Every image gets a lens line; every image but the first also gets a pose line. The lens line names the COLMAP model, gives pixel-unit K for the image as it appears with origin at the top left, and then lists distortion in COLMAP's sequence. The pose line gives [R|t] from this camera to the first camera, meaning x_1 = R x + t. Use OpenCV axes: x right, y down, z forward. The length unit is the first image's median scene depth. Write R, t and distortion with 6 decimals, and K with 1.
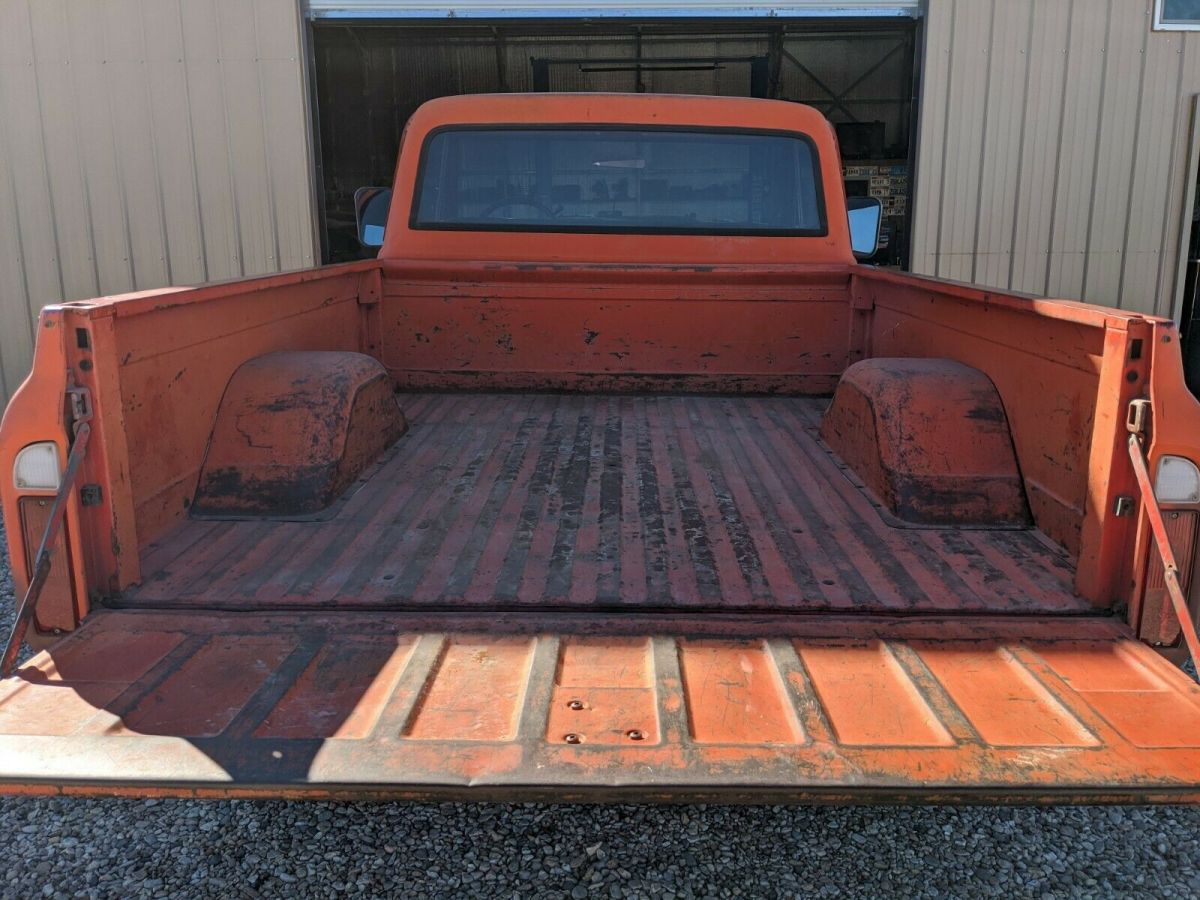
lens RADIAL K [[956.6, 0, 610.1], [0, 956.6, 442.6], [0, 0, 1]] dist [0.000544, -0.038262]
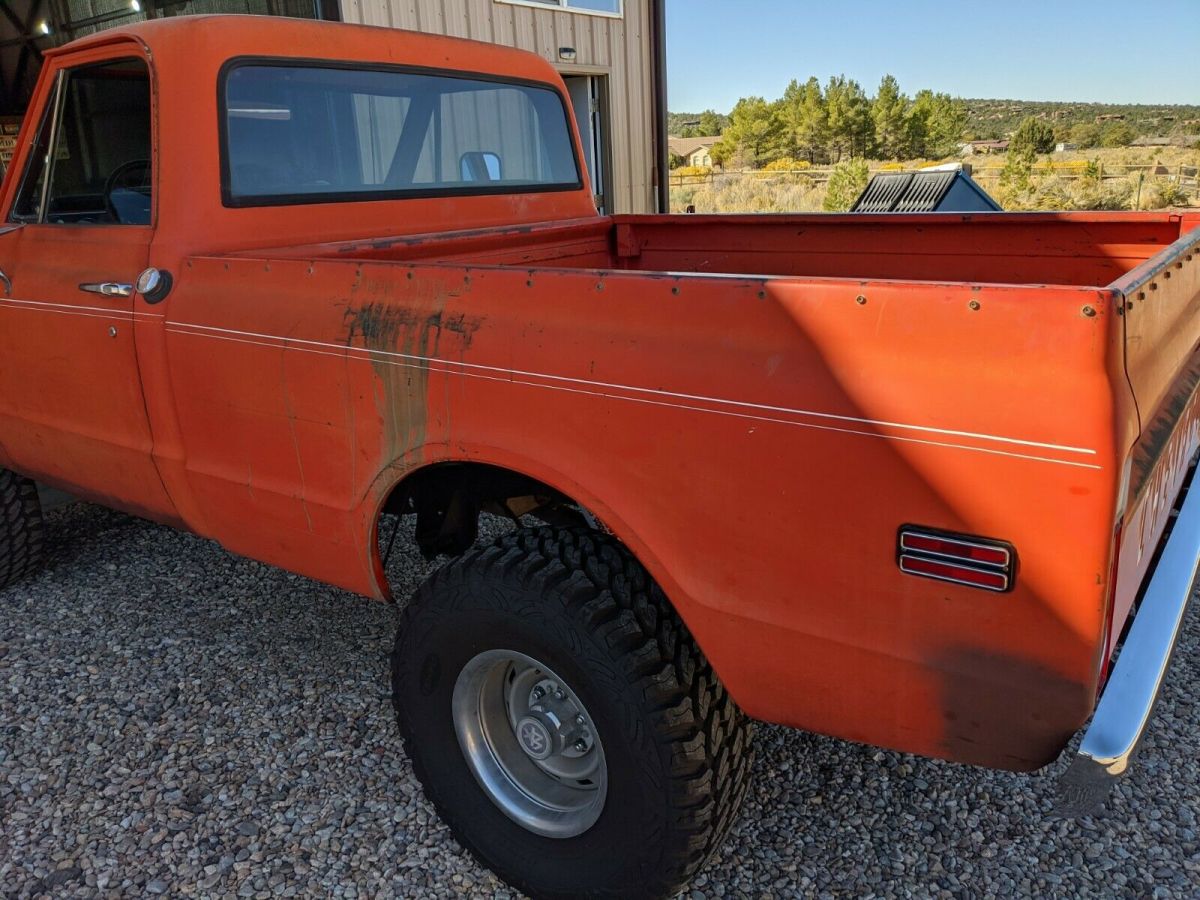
lens RADIAL K [[956.6, 0, 601.8], [0, 956.6, 458.7], [0, 0, 1]] dist [0.000544, -0.038262]
pose [[0.574233, -0.262920, 0.775326, -0.901166], [0.218550, 0.961891, 0.164320, -0.140692], [-0.788982, 0.075090, 0.609811, 0.521453]]
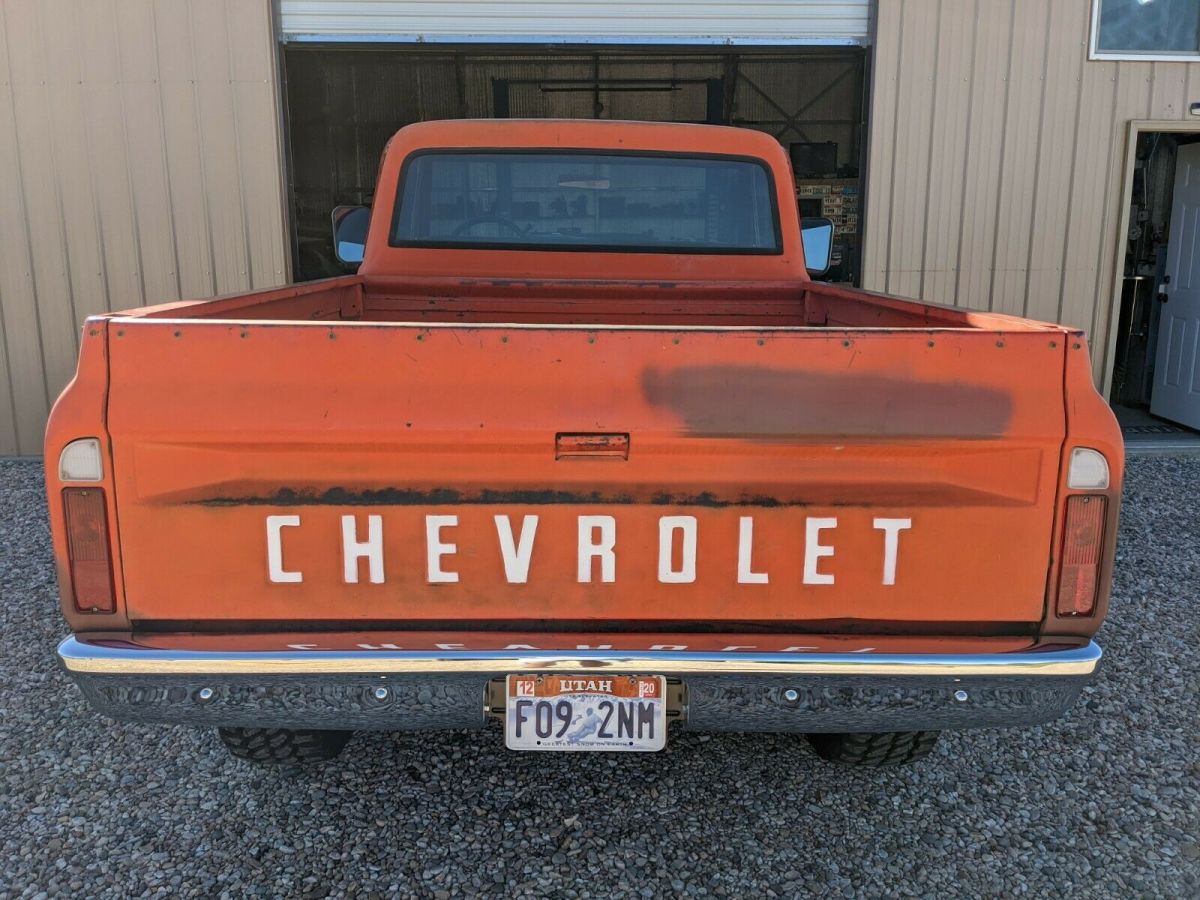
lens RADIAL K [[956.6, 0, 591.7], [0, 956.6, 442.7], [0, 0, 1]] dist [0.000544, -0.038262]
pose [[0.999655, -0.002297, 0.026175, -0.019848], [0.002716, 0.999868, -0.015993, 0.014821], [-0.026135, 0.016058, 0.999529, -0.081476]]
